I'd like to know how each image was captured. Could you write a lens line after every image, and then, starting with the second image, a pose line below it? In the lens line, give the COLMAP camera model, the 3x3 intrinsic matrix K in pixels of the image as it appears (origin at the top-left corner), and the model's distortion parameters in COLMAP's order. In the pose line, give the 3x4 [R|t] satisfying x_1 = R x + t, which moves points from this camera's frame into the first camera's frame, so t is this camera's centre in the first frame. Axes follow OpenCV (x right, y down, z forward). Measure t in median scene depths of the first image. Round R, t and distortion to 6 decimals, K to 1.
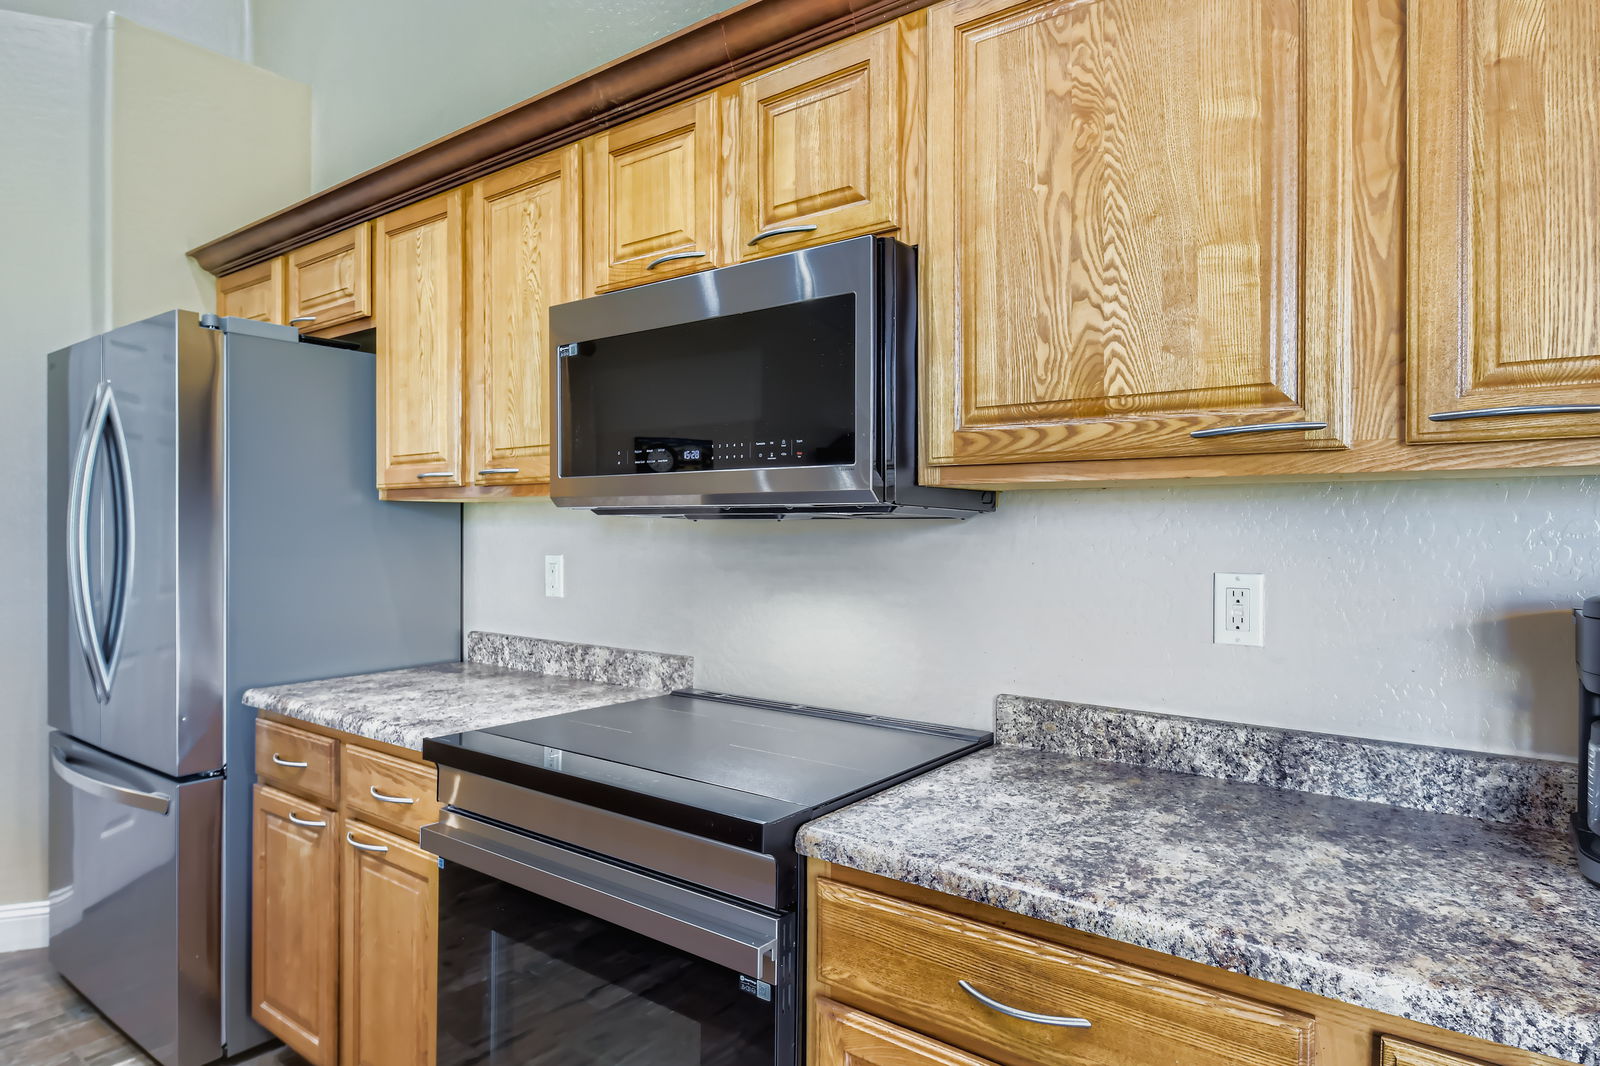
lens RADIAL K [[913.4, 0, 771.0], [0, 913.4, 538.6], [0, 0, 1]] dist [-0.006043, -0.001694]
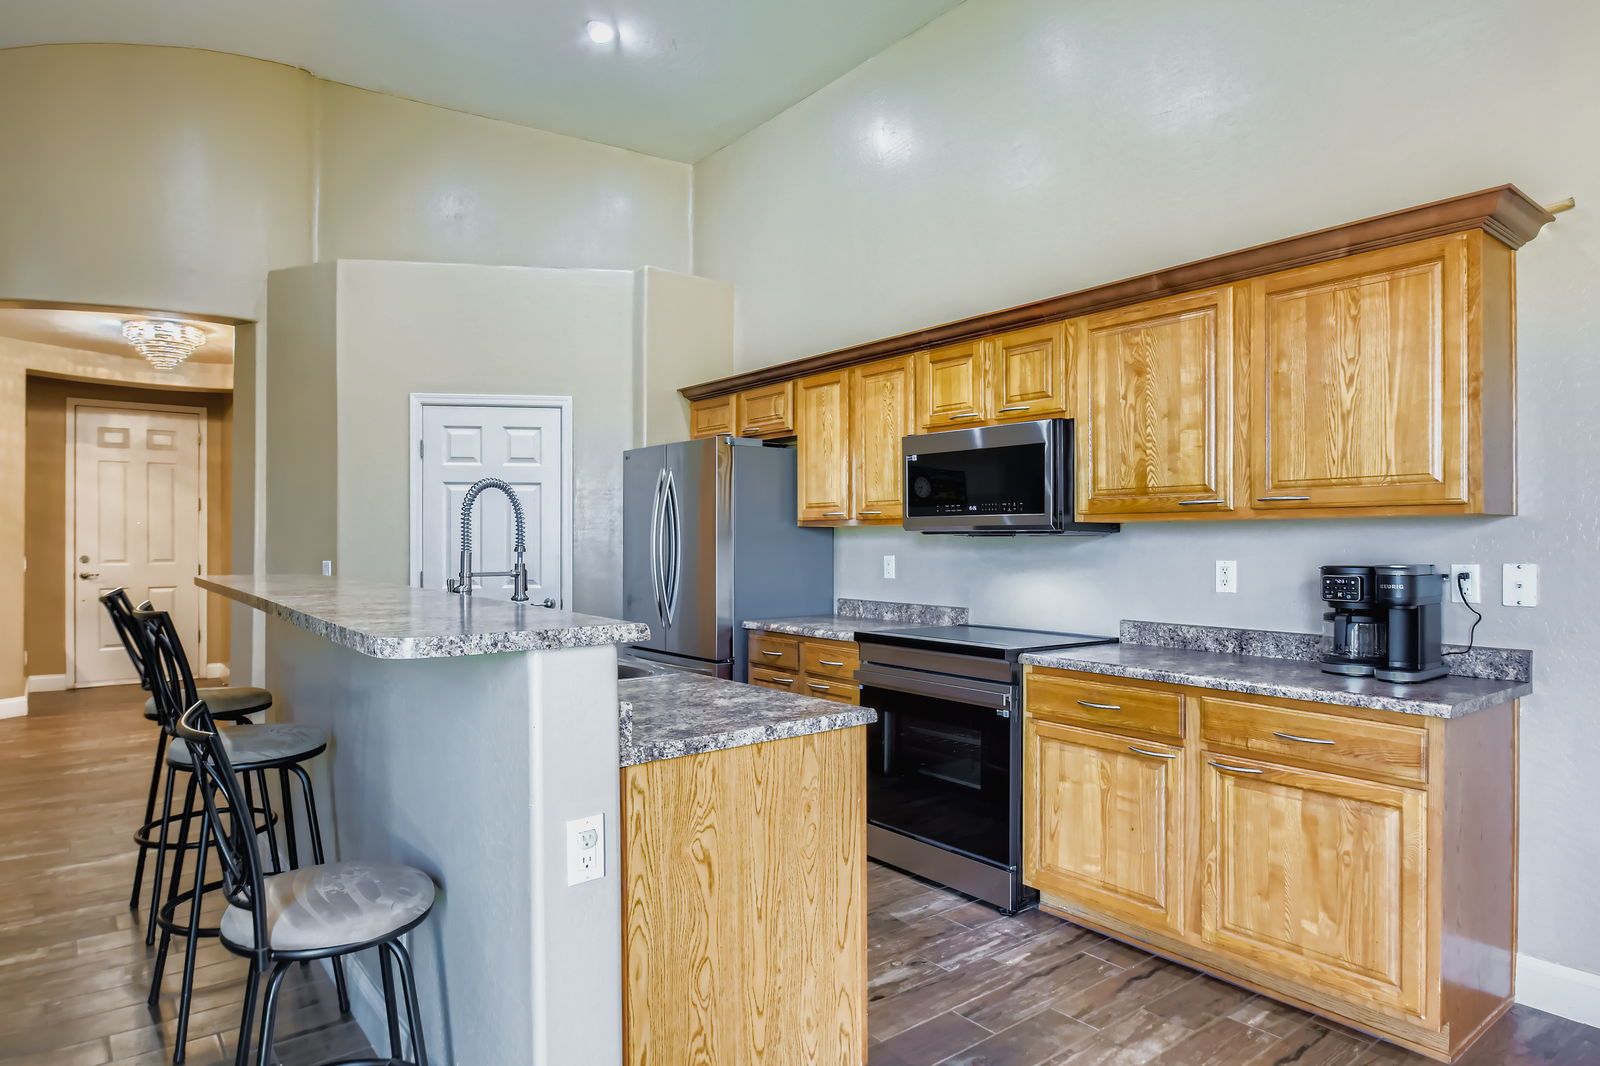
lens RADIAL K [[913.4, 0, 771.0], [0, 913.4, 538.6], [0, 0, 1]] dist [-0.006043, -0.001694]
pose [[0.965914, -0.001923, -0.258856, 0.014498], [-0.001980, 0.999888, -0.014818, 0.017579], [0.258855, 0.014825, 0.965802, -1.269027]]
